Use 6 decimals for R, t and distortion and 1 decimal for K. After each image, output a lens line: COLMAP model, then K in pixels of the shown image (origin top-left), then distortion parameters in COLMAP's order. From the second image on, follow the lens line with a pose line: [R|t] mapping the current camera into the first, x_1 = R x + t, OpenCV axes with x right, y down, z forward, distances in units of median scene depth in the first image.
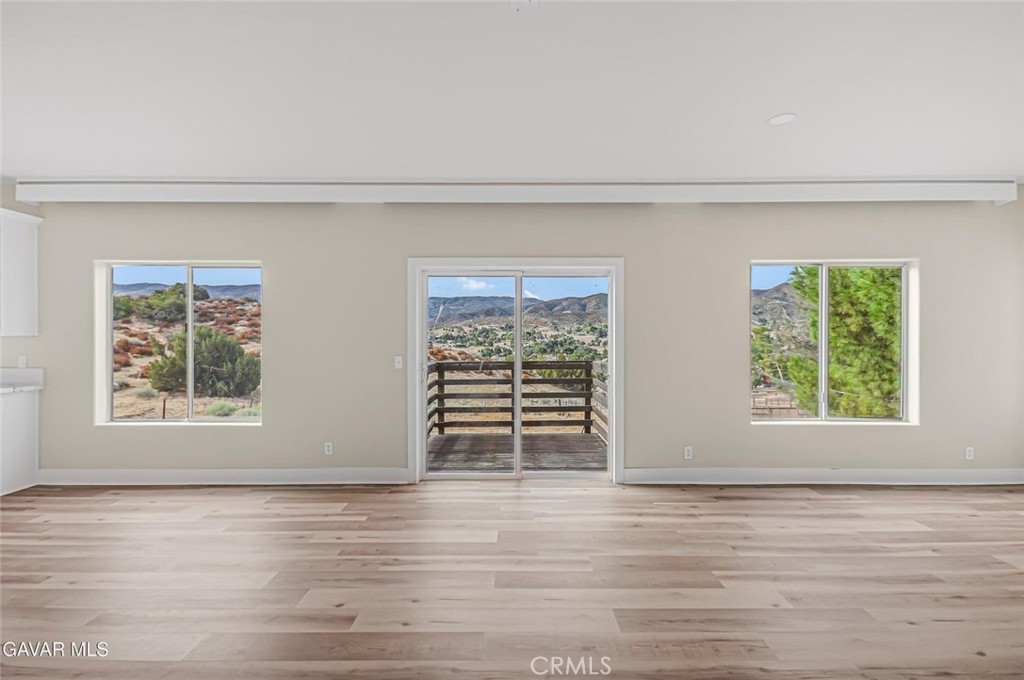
lens RADIAL K [[459.5, 0, 512.0], [0, 459.5, 340.0], [0, 0, 1]] dist [0.001296, -0.000594]
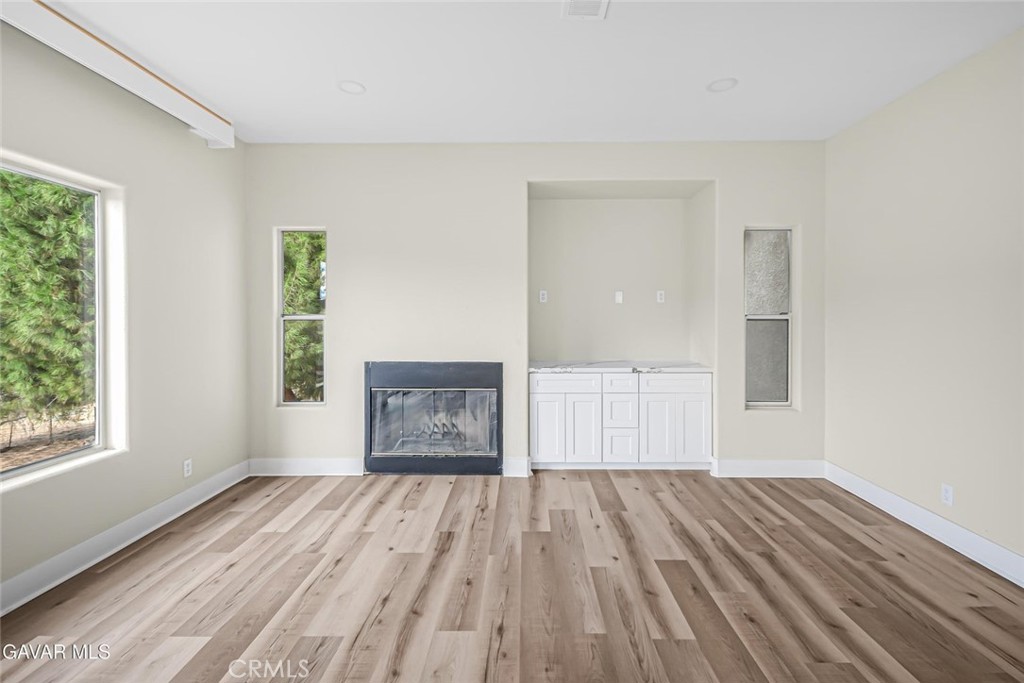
lens RADIAL K [[436.2, 0, 508.9], [0, 436.2, 320.3], [0, 0, 1]] dist [-0.000870, -0.000293]
pose [[-0.021998, -0.003437, 0.999752, 0.323481], [0.000892, 0.999994, 0.003458, 0.006334], [-0.999758, 0.000968, -0.021995, 0.573818]]
